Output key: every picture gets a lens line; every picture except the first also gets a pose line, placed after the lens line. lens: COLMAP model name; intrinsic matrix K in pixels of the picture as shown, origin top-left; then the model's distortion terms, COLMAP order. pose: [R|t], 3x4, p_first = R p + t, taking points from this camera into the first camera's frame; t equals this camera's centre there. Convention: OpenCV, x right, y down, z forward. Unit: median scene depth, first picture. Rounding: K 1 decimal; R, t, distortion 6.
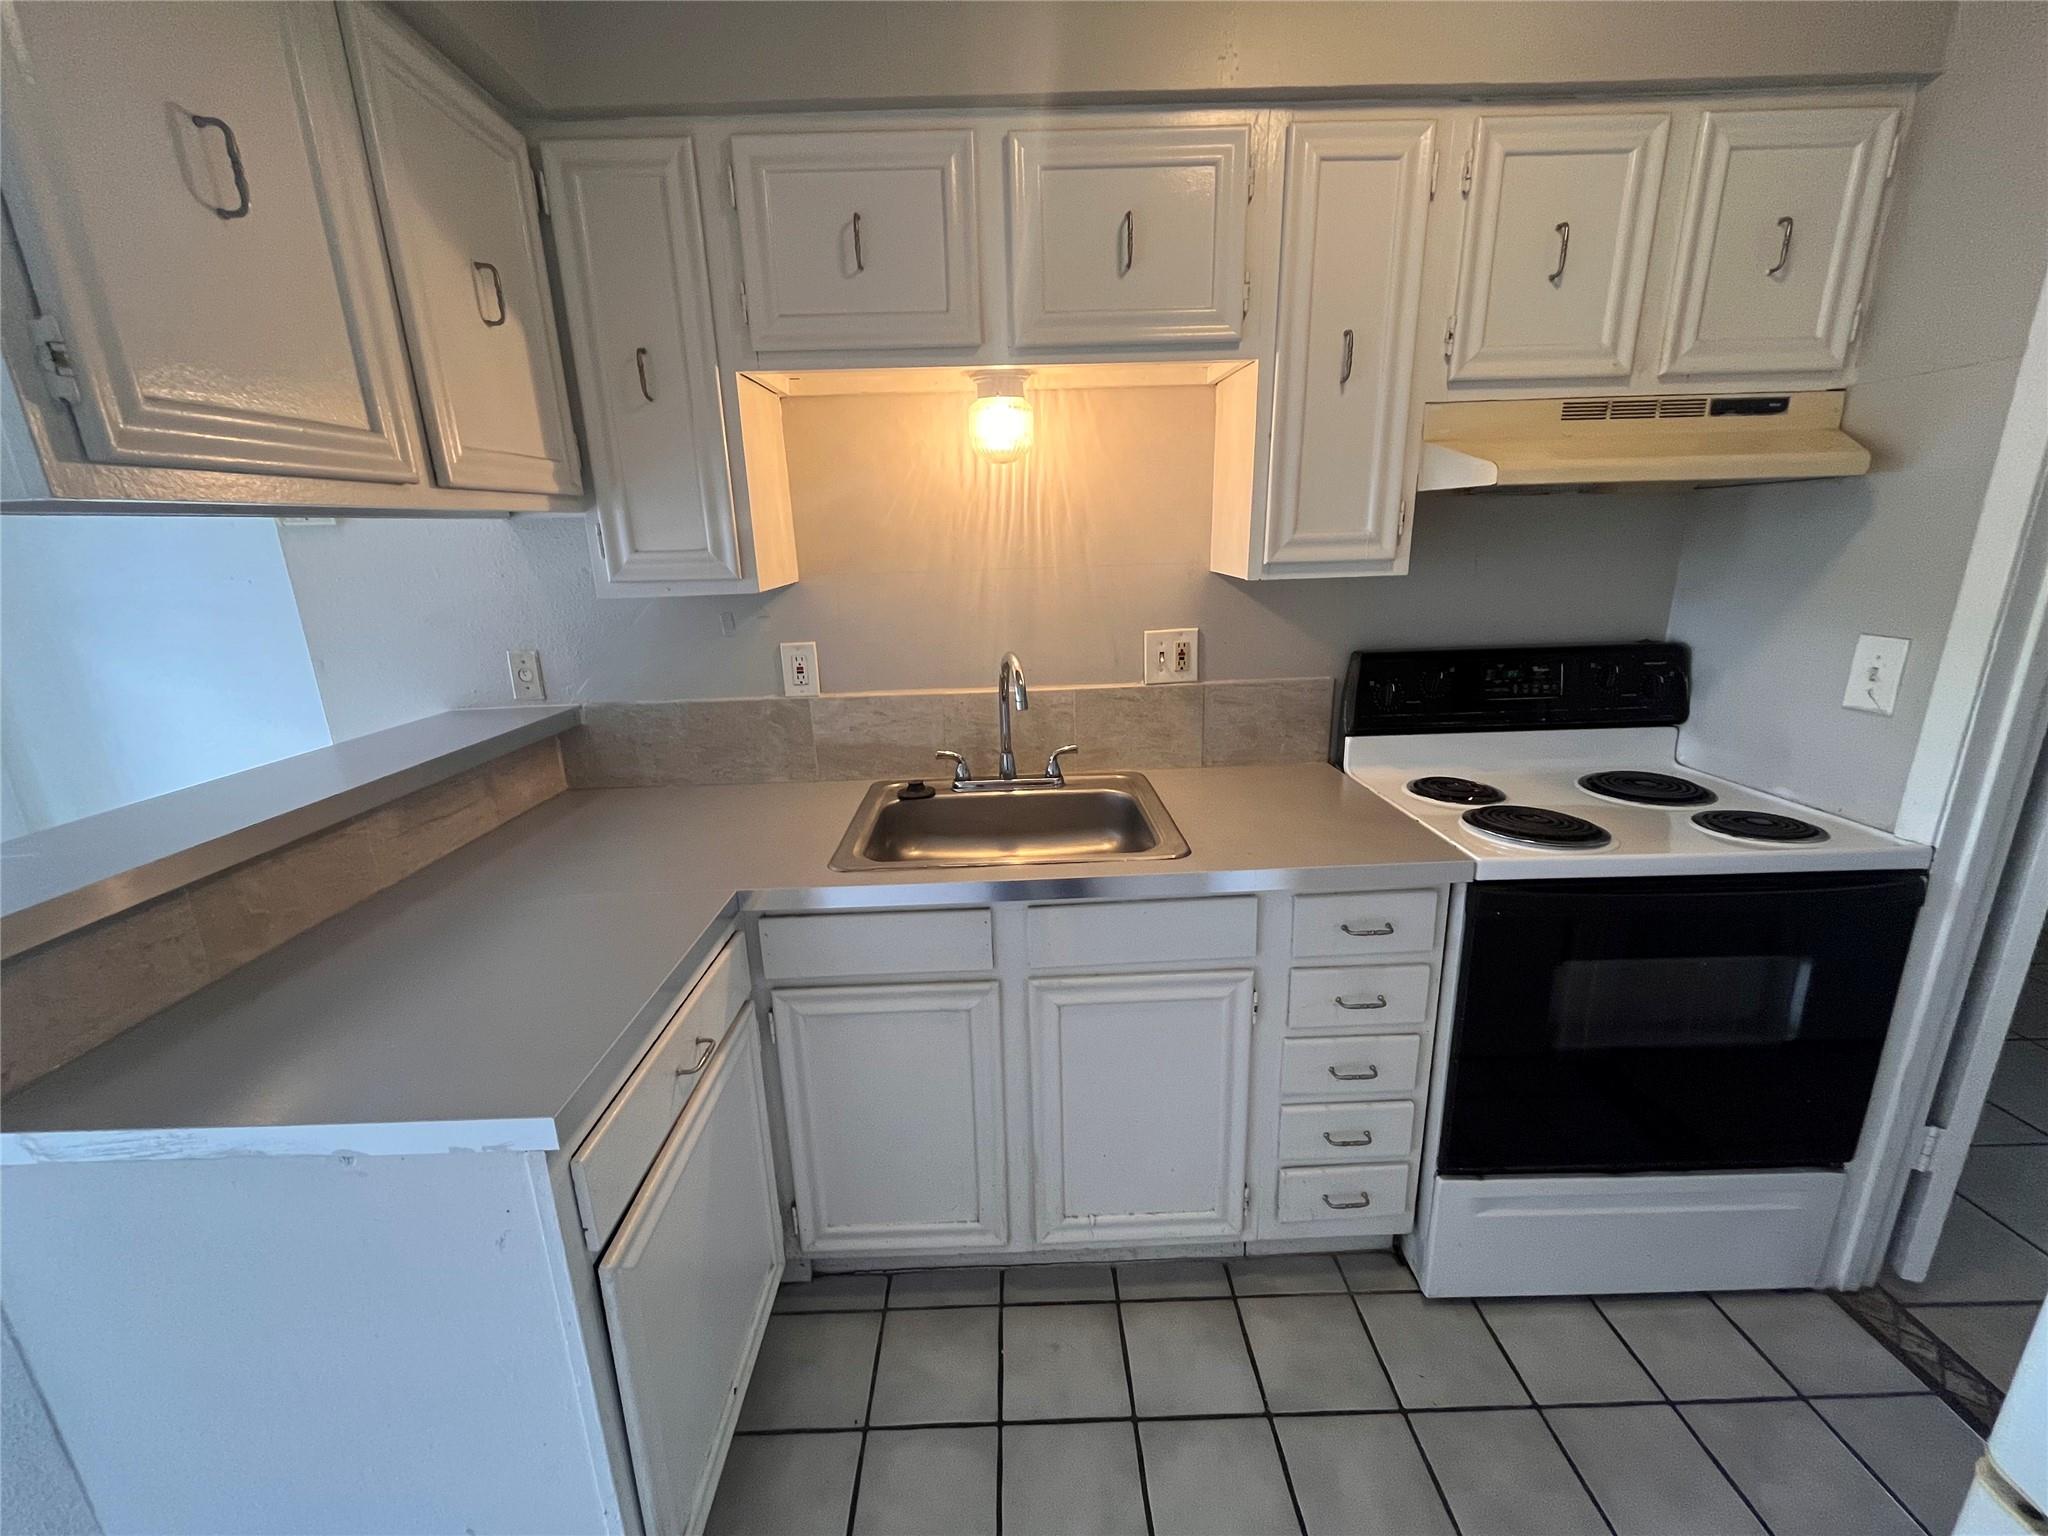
lens RADIAL K [[823.9, 0, 1020.2], [0, 823.9, 766.5], [0, 0, 1]] dist [-0.006296, -0.000318]
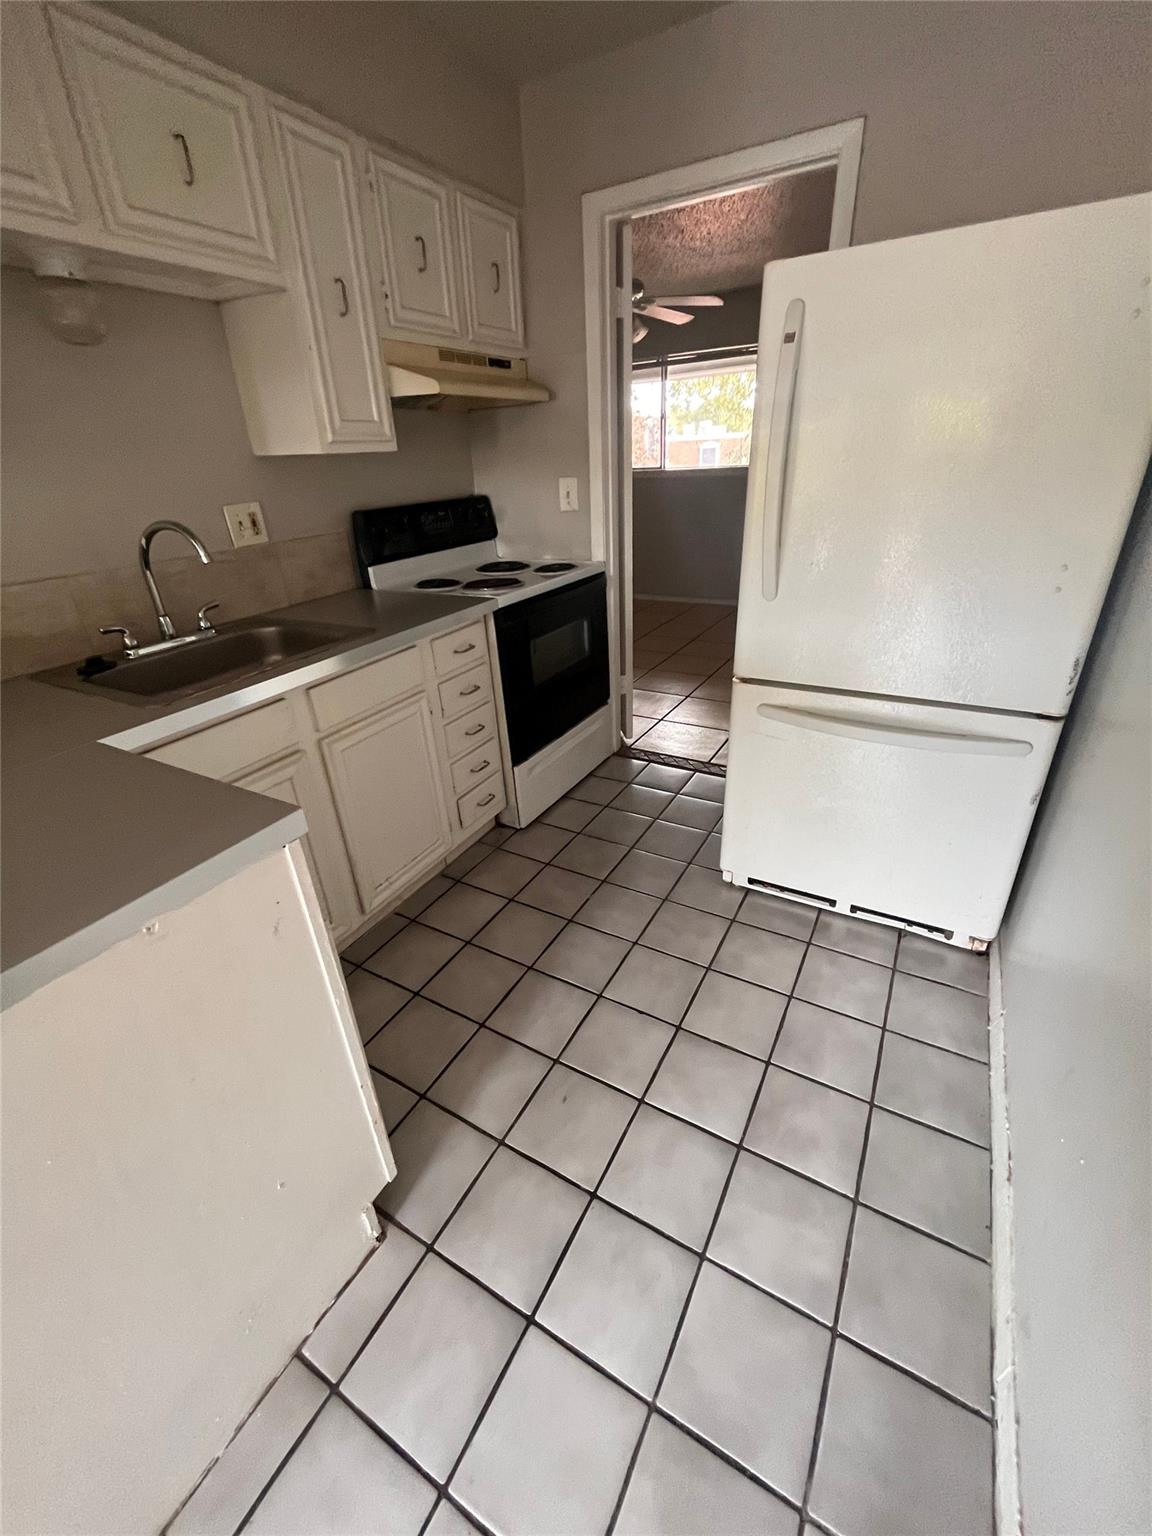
lens RADIAL K [[617.9, 0, 575.5], [0, 617.9, 764.2], [0, 0, 1]] dist [-0.006296, -0.000318]
pose [[0.507369, -0.381308, 0.772775, -0.589457], [0.255584, 0.923008, 0.287632, 0.093901], [-0.822954, 0.051573, 0.565762, 0.014117]]
